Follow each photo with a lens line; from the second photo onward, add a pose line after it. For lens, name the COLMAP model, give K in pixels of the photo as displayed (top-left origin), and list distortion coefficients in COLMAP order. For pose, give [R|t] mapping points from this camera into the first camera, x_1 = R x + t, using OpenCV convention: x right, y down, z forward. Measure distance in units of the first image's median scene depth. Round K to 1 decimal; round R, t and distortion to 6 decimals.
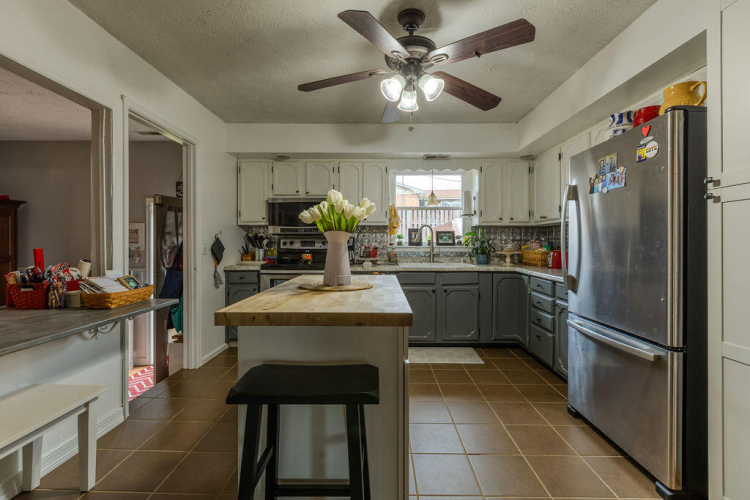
lens RADIAL K [[341.6, 0, 377.5], [0, 341.6, 247.7], [0, 0, 1]] dist [0.009693, -0.000870]
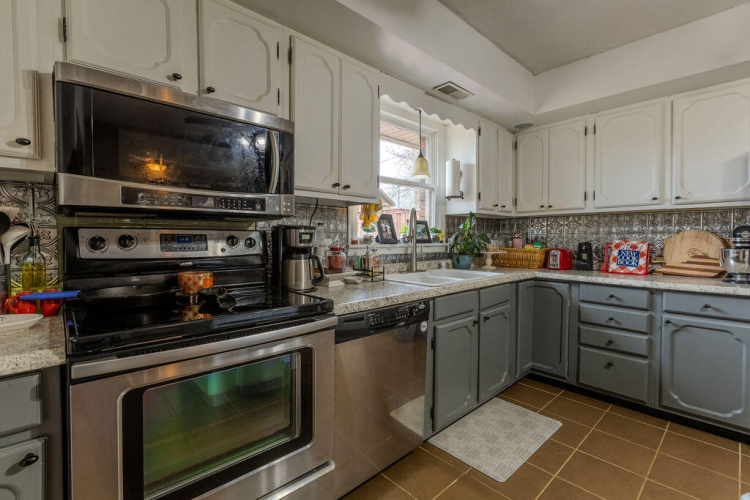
lens RADIAL K [[341.6, 0, 375.9], [0, 341.6, 247.6], [0, 0, 1]] dist [0.009693, -0.000870]
pose [[0.722942, -0.020115, 0.690616, -0.319690], [0.012446, 0.999793, 0.016091, -0.010153], [-0.690797, -0.003037, 0.723043, 0.636542]]
